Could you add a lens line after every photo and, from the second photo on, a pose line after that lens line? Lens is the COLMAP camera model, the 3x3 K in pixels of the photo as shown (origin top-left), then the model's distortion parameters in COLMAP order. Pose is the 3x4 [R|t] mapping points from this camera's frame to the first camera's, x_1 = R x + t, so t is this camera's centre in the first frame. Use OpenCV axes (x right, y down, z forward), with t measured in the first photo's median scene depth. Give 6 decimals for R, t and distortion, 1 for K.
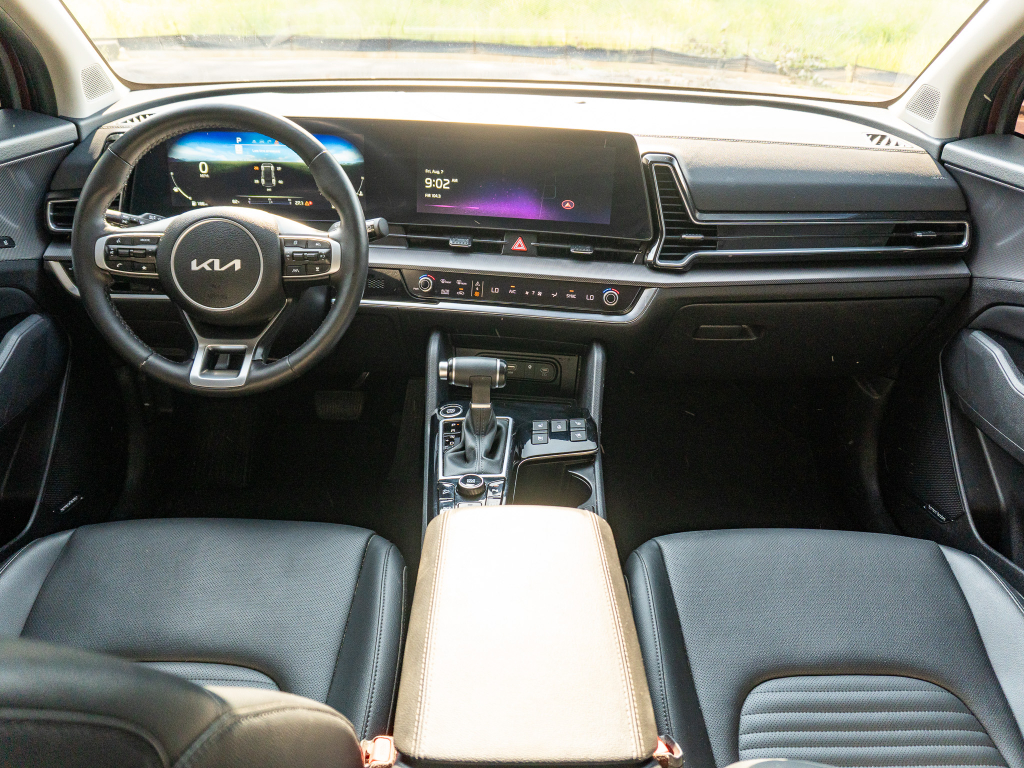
lens RADIAL K [[766.2, 0, 516.8], [0, 766.2, 382.4], [0, 0, 1]] dist [-0.018308, 0.003261]
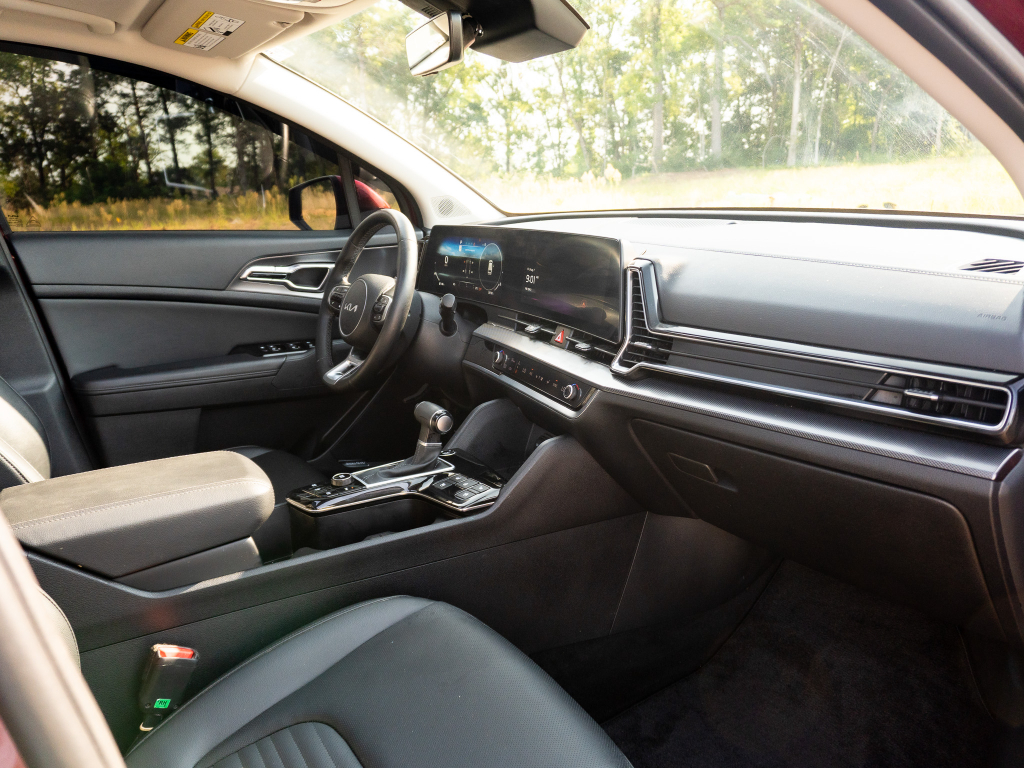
lens RADIAL K [[766.2, 0, 514.2], [0, 766.2, 384.0], [0, 0, 1]] dist [-0.018308, 0.003261]
pose [[0.525425, 0.168799, -0.833928, 0.926058], [-0.340215, 0.940039, -0.024078, -0.070223], [0.779860, 0.296366, 0.551348, 0.377609]]
